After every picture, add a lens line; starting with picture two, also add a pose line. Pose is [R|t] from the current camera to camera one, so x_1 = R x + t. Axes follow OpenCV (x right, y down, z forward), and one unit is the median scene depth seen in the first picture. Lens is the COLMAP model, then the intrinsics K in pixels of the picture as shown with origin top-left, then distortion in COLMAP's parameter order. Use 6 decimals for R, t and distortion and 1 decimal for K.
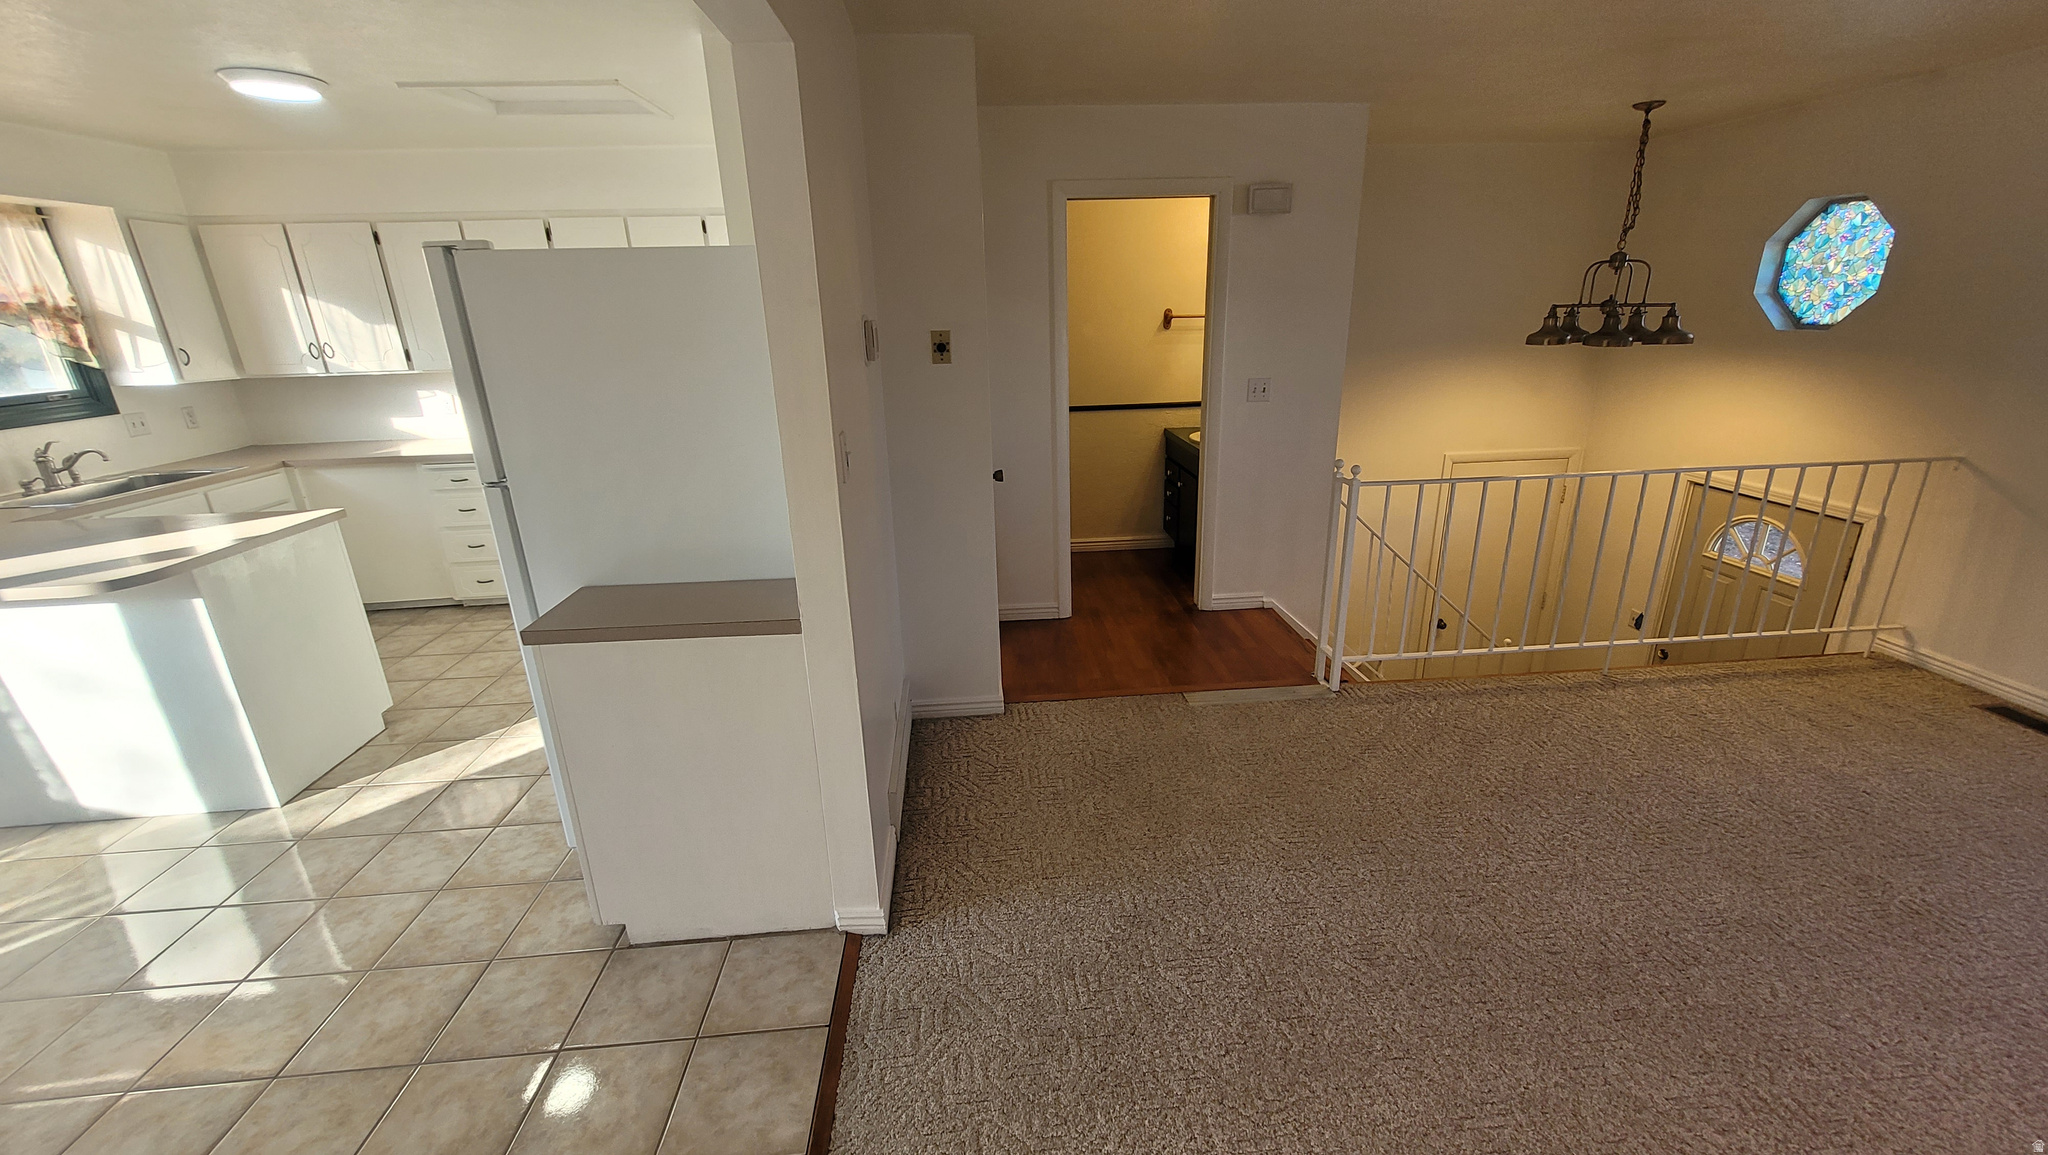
lens RADIAL K [[816.0, 0, 1036.4], [0, 816.0, 566.3], [0, 0, 1]] dist [0.000802, 0.000144]
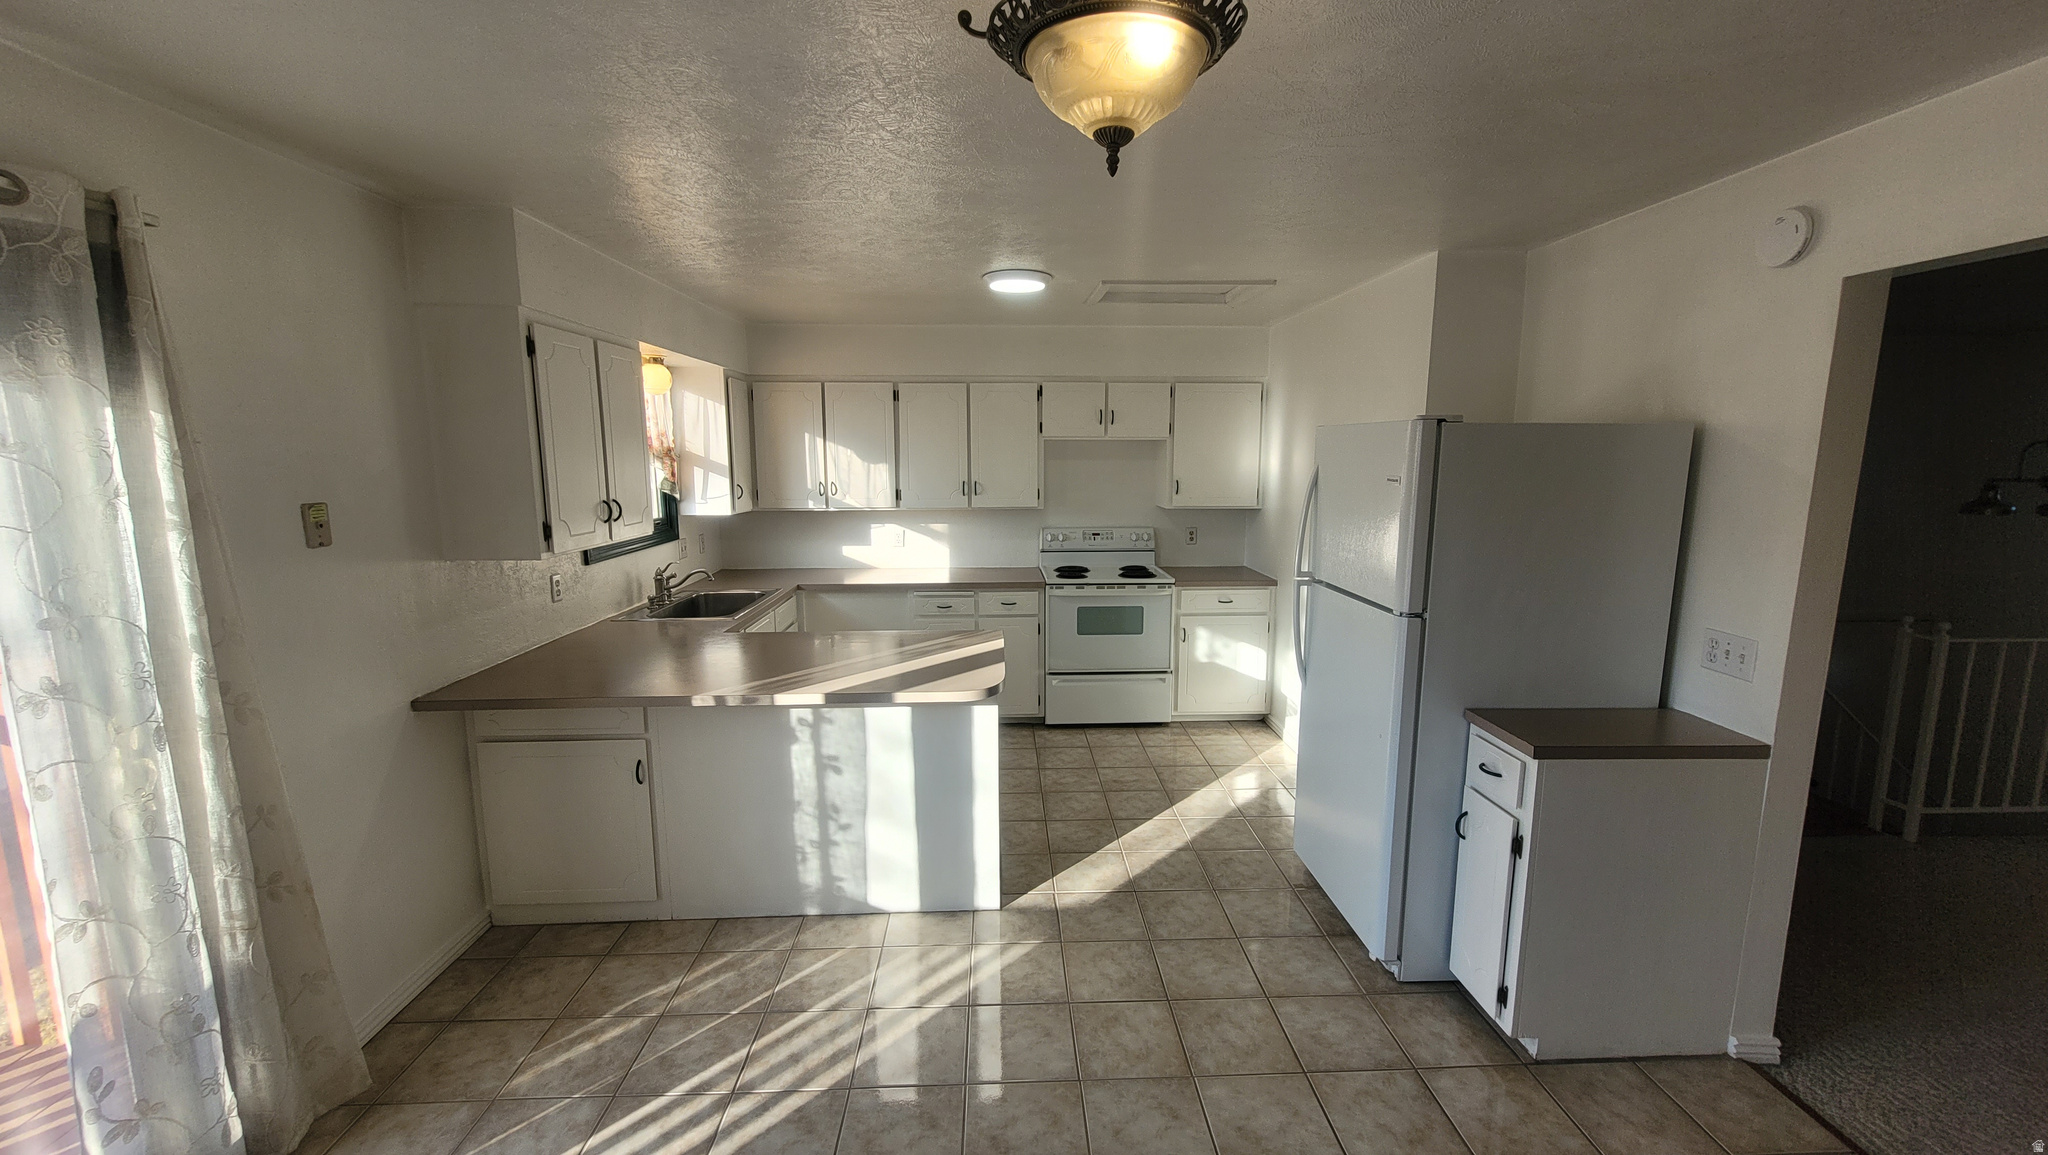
lens RADIAL K [[800.8, 0, 1032.0], [0, 800.8, 576.3], [0, 0, 1]] dist [-0.000545, 0.000265]
pose [[0.998642, 0.031617, -0.041405, -0.591695], [-0.037769, 0.986811, -0.157410, 0.020907], [0.035882, 0.158760, 0.986665, -0.067926]]
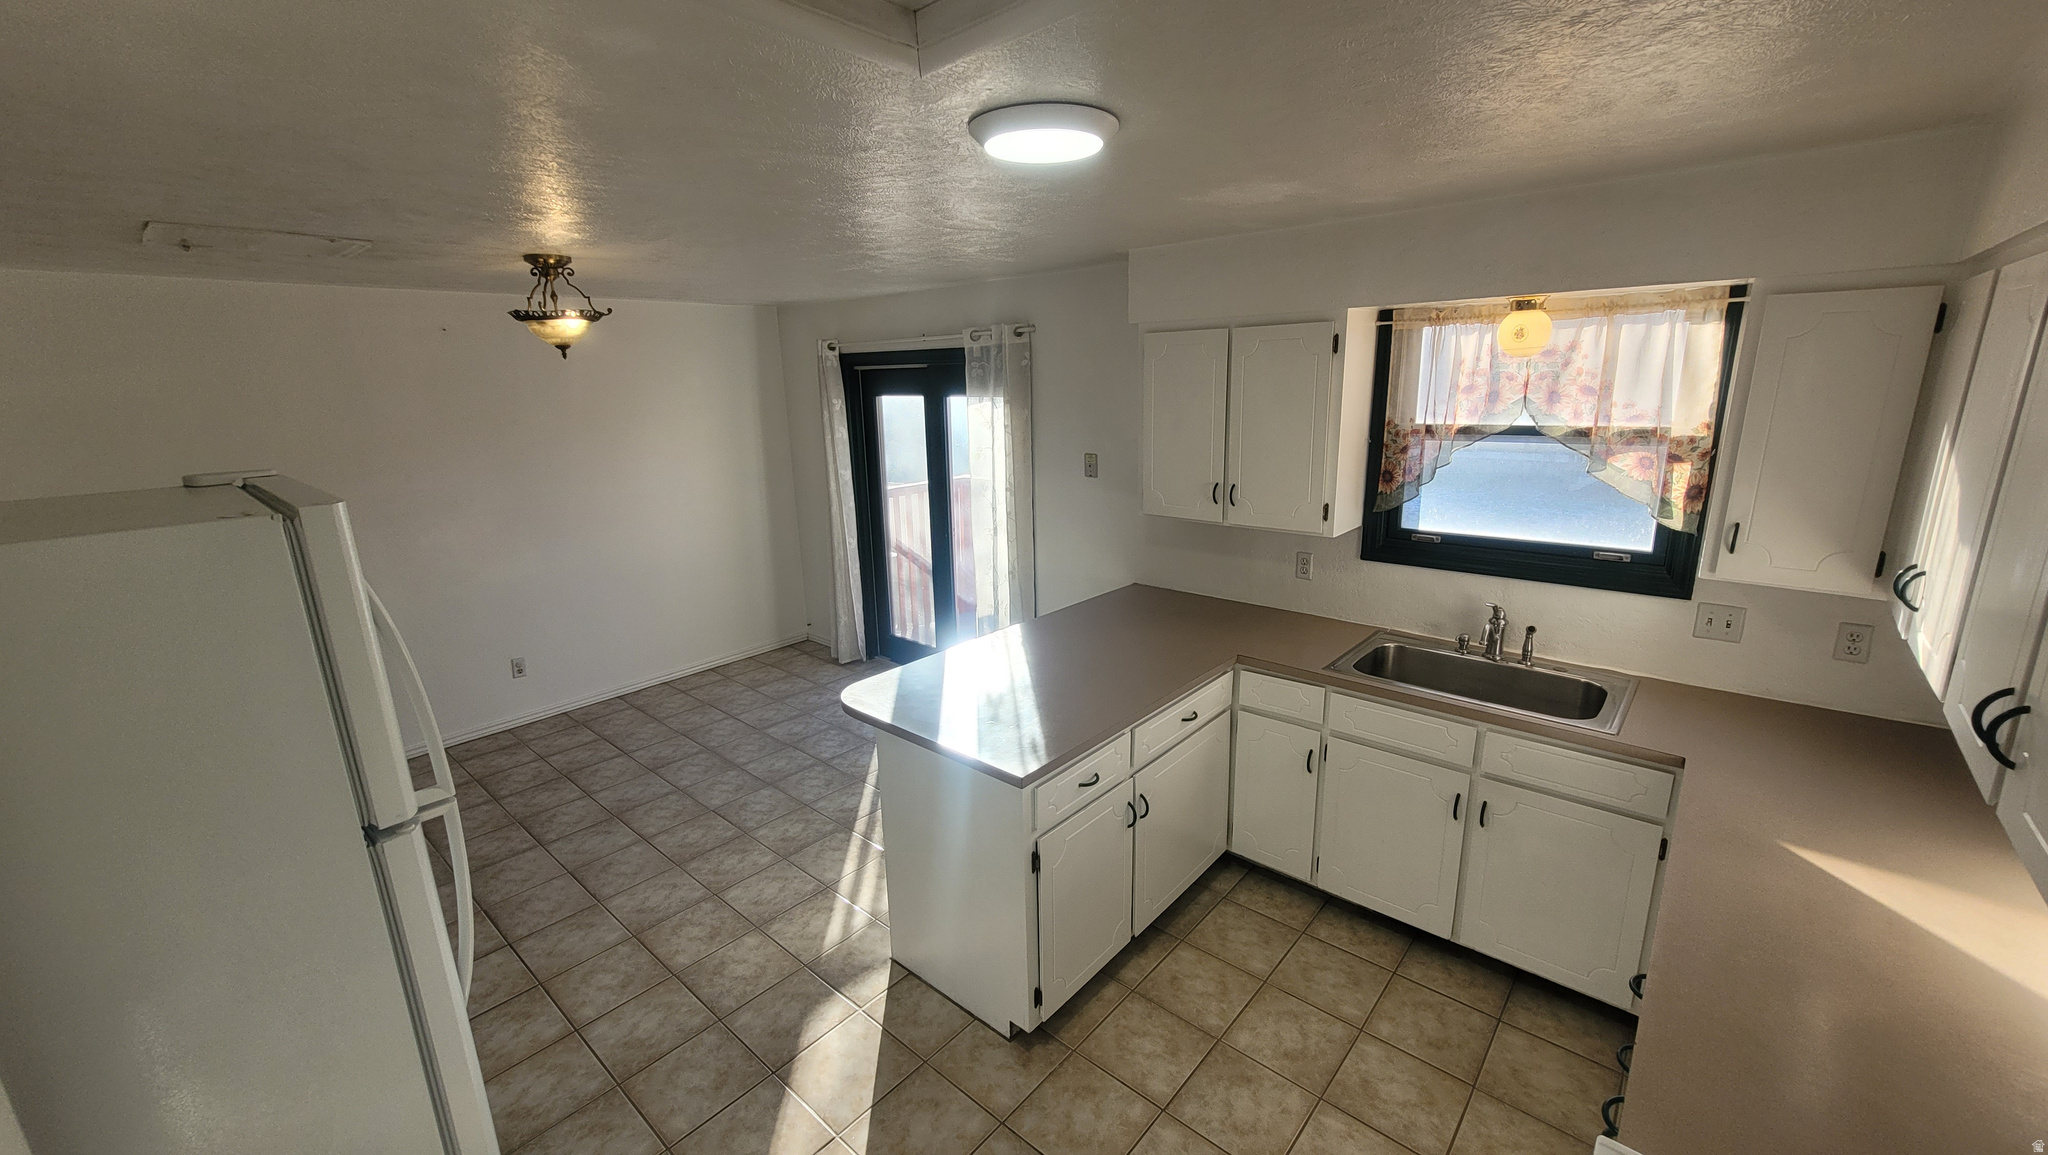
lens RADIAL K [[816.0, 0, 1036.4], [0, 816.0, 566.3], [0, 0, 1]] dist [0.000802, 0.000144]
pose [[-0.721258, 0.206475, -0.661177, -0.343811], [-0.173305, 0.870387, 0.460861, -0.417650], [0.670636, 0.446984, -0.591990, 1.031373]]
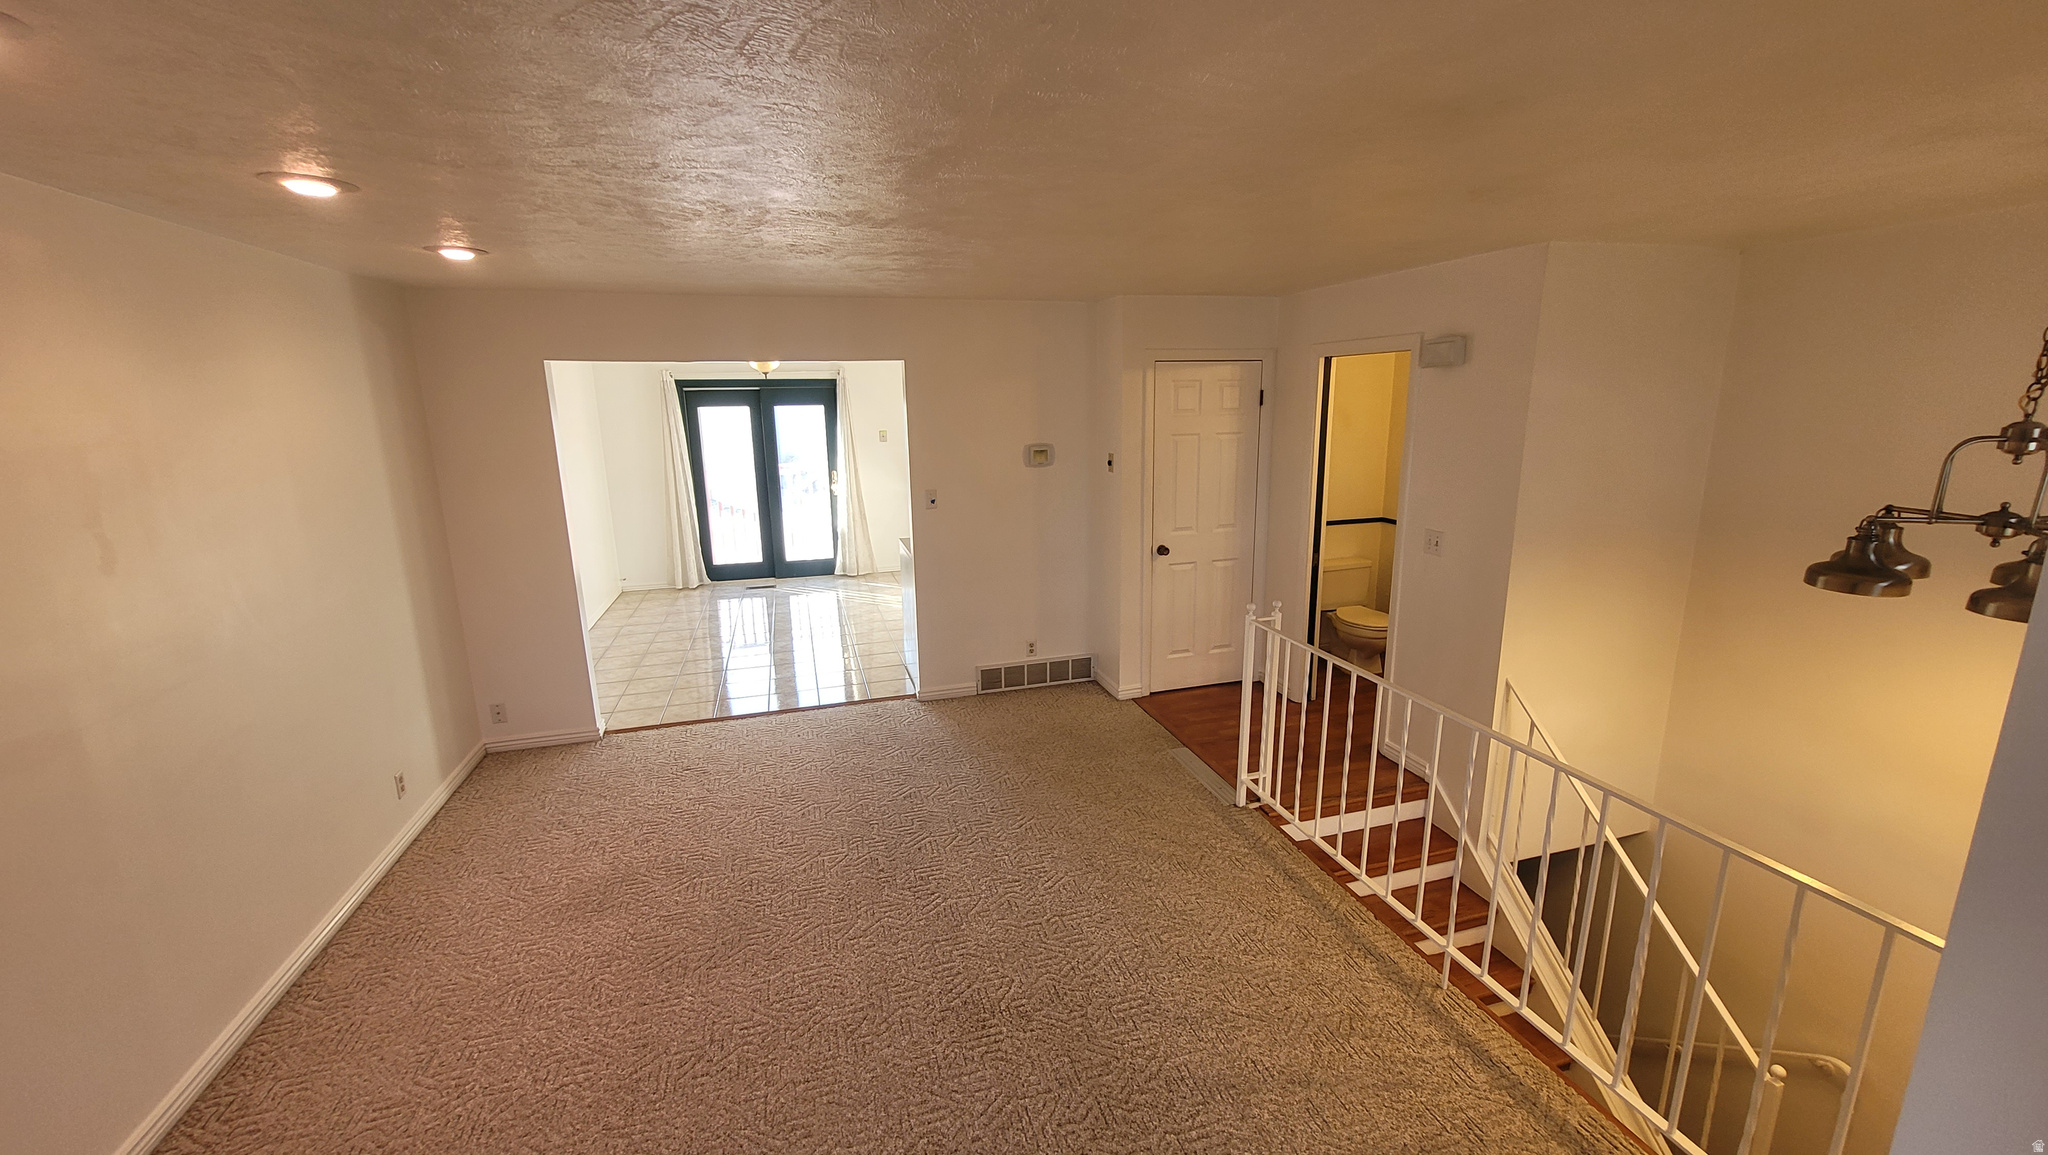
lens RADIAL K [[800.8, 0, 1032.0], [0, 800.8, 576.3], [0, 0, 1]] dist [-0.000545, 0.000265]
pose [[0.201393, 0.238100, -0.950131, 1.069834], [-0.292087, 0.940473, 0.173768, -0.205684], [0.934947, 0.242525, 0.258951, 0.337800]]
